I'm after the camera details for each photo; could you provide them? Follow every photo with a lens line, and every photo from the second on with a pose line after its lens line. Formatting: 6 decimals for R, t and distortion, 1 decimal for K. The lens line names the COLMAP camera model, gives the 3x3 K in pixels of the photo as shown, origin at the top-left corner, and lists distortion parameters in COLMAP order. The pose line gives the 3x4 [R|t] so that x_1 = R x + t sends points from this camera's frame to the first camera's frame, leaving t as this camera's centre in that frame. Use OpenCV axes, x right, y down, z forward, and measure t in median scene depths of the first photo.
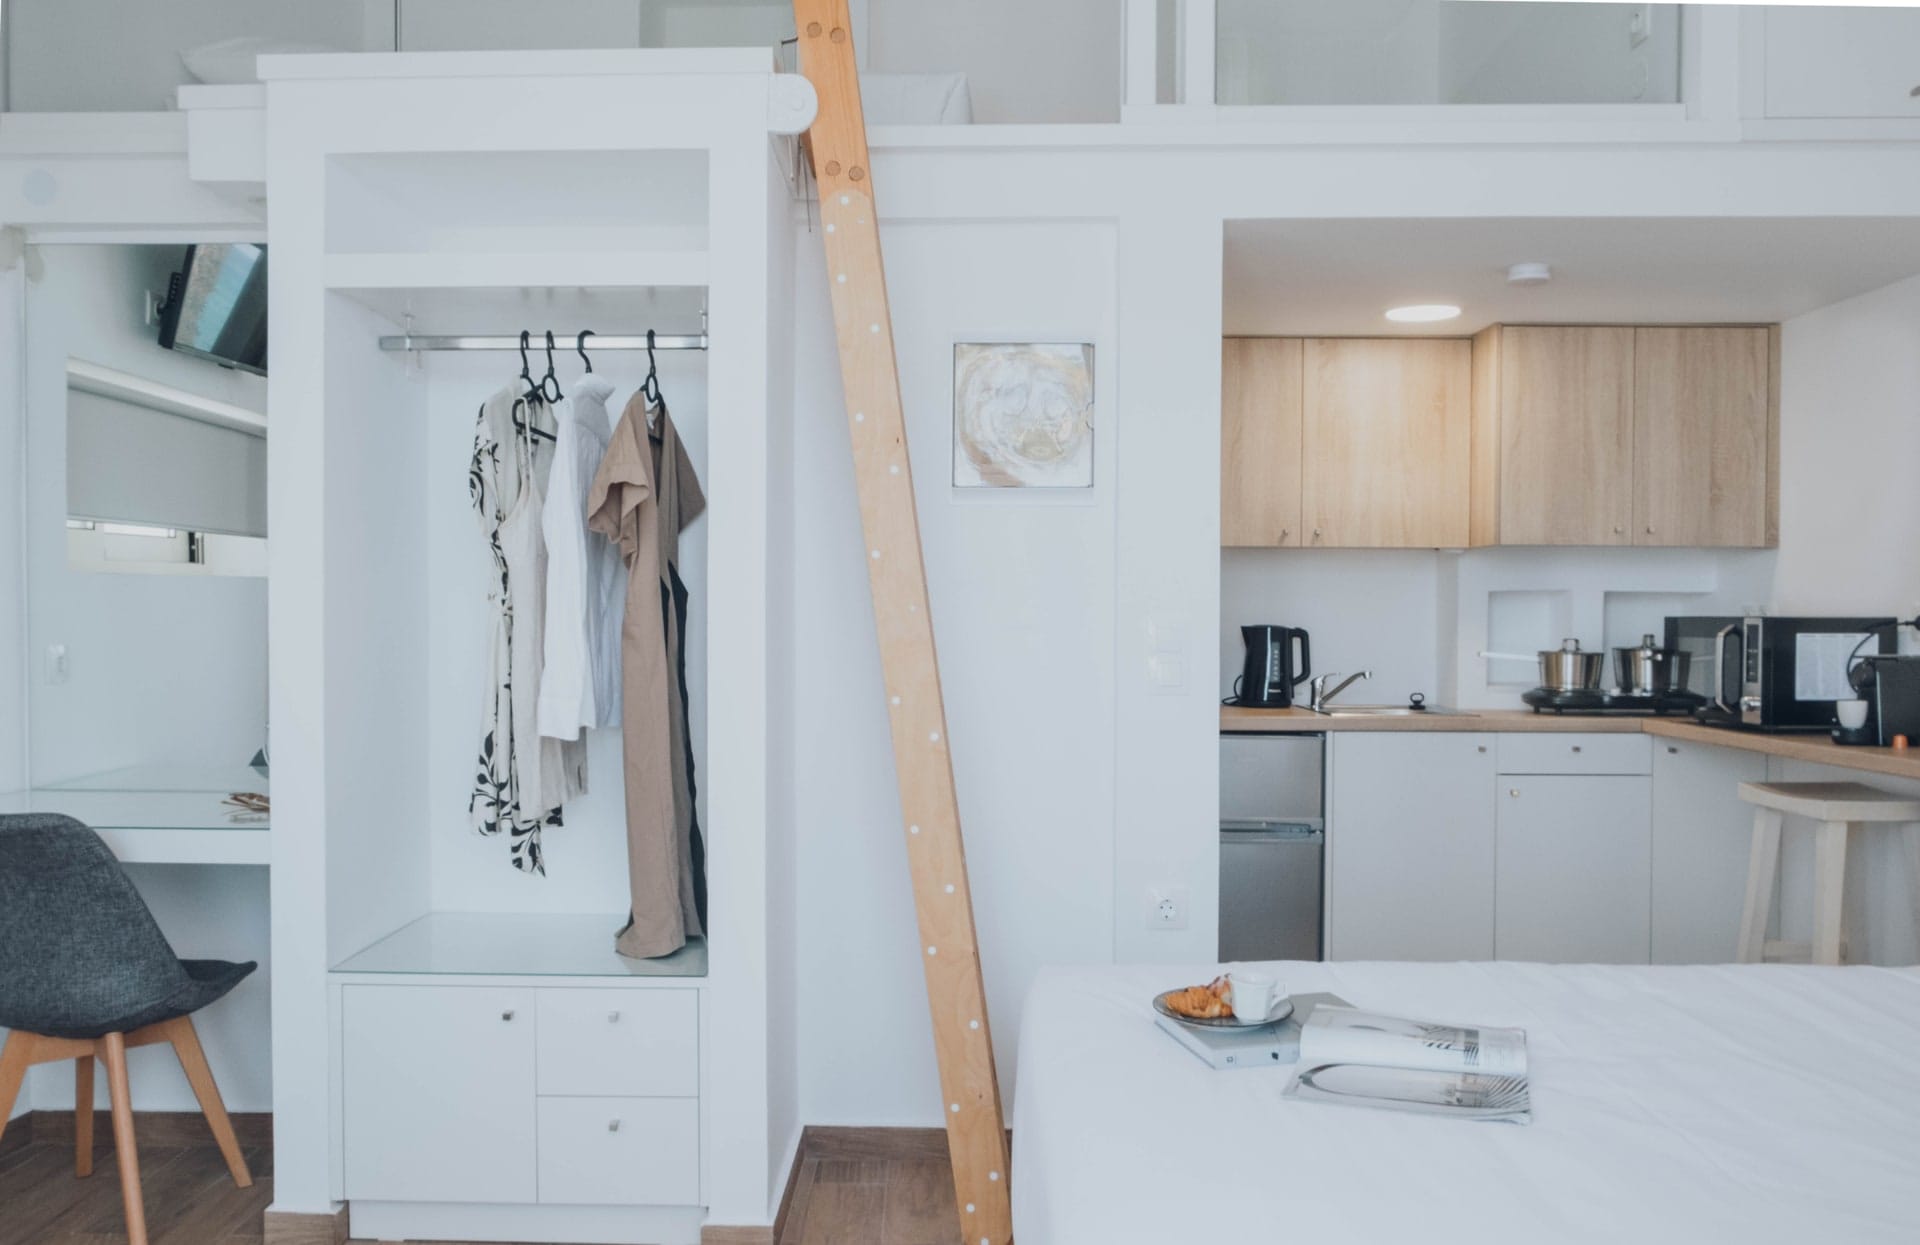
lens RADIAL K [[1474.0, 0, 957.7], [0, 1474.0, 626.2], [0, 0, 1]] dist [-0.007440, 0.004656]
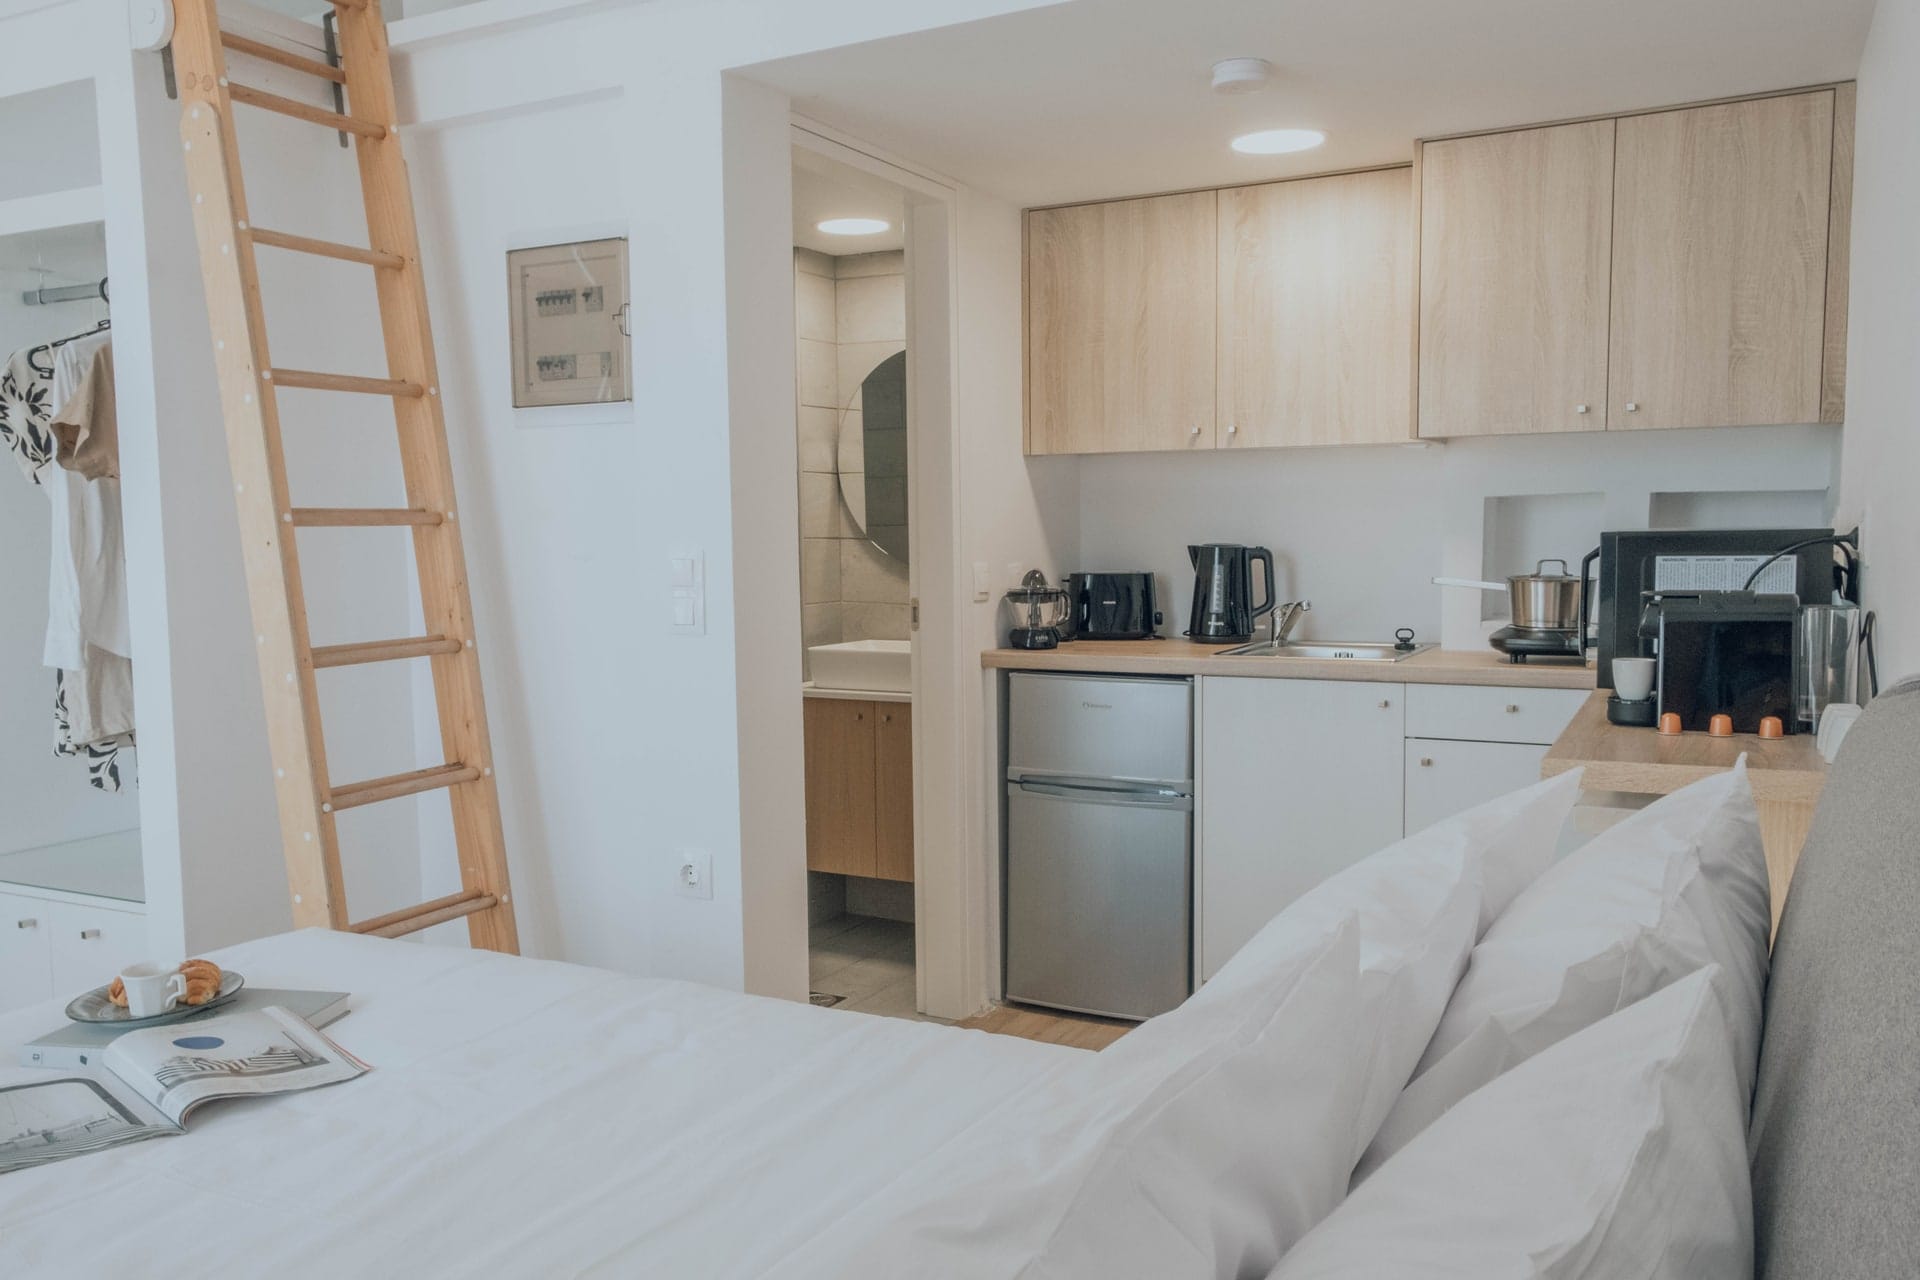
lens RADIAL K [[1476.7, 0, 959.4], [0, 1476.7, 634.9], [0, 0, 1]] dist [0.032611, 0.005464]
pose [[0.899297, 0.016854, -0.437014, 0.494623], [0.012381, 0.997875, 0.063963, -0.005626], [0.437163, -0.062933, 0.897178, 0.203979]]
